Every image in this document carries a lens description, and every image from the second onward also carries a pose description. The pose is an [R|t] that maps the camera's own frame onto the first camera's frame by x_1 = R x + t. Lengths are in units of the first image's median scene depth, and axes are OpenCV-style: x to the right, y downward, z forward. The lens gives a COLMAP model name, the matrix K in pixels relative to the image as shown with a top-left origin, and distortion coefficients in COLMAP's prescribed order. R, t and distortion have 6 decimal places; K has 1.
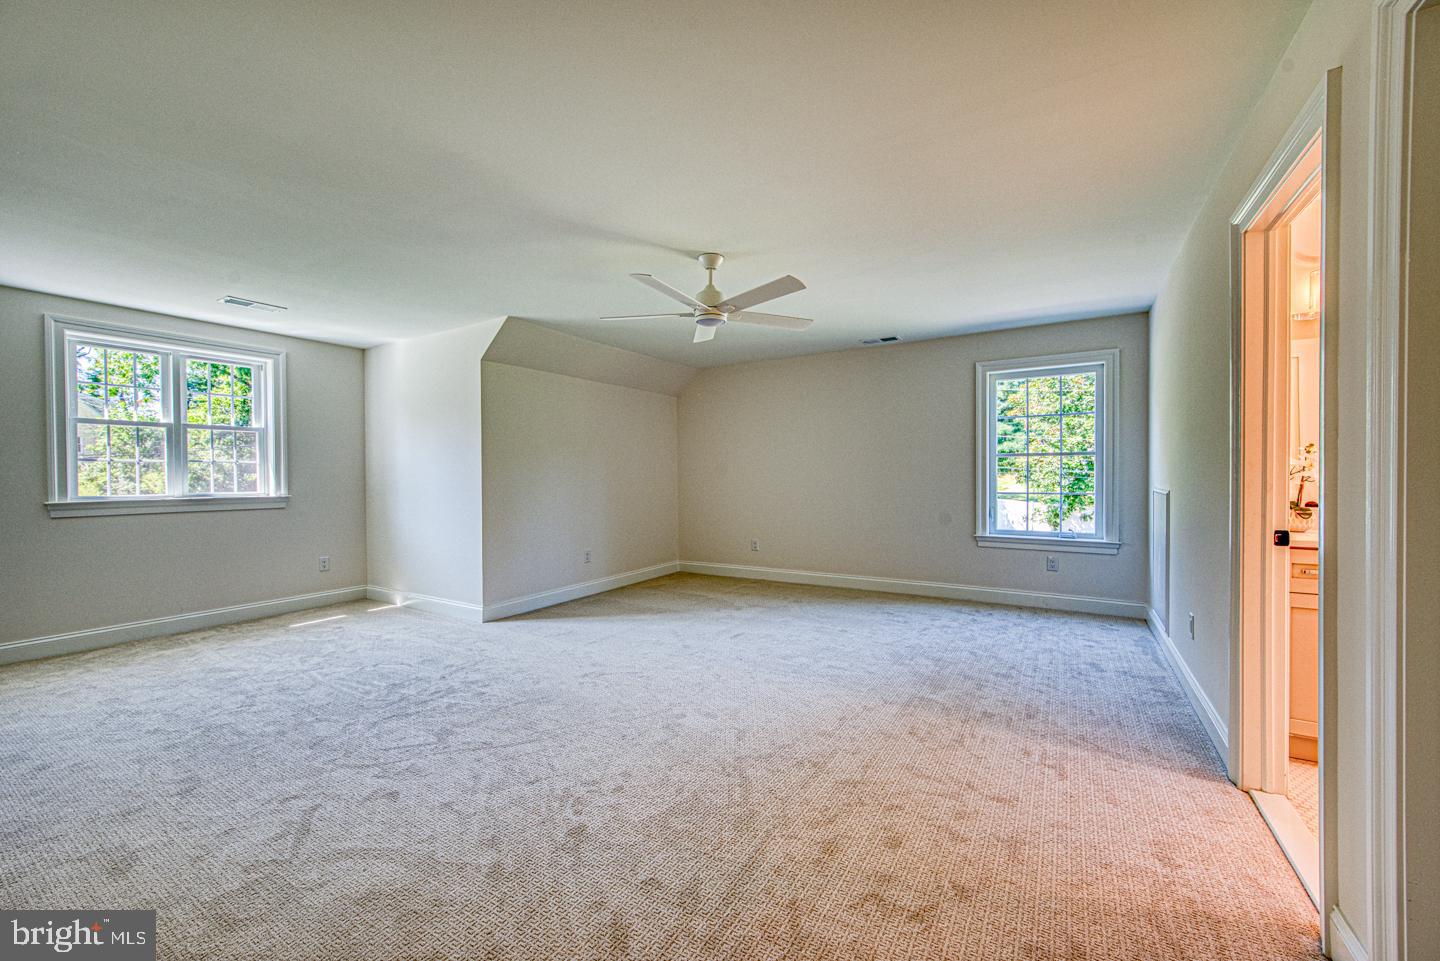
lens RADIAL K [[567.2, 0, 725.0], [0, 567.2, 482.6], [0, 0, 1]] dist [0.002803, 0.000118]
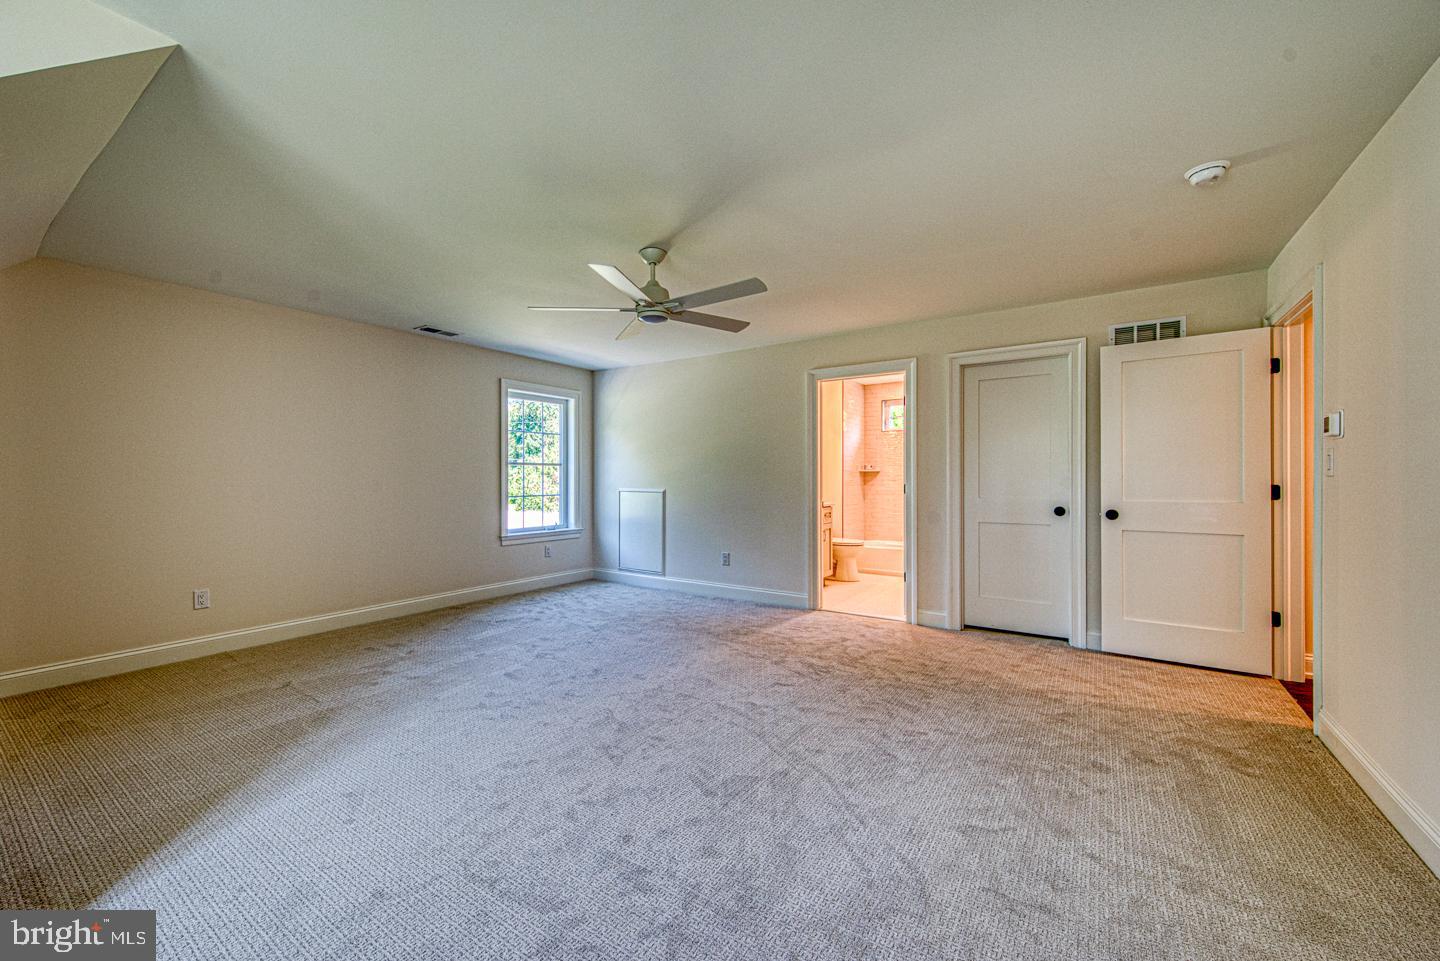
lens RADIAL K [[569.0, 0, 689.5], [0, 569.0, 482.4], [0, 0, 1]] dist [0.001491, 0.000057]
pose [[0.067322, 0.002318, 0.997729, -0.870869], [0.015400, 0.999876, -0.003362, -0.000707], [-0.997612, 0.015591, 0.067278, 0.782654]]
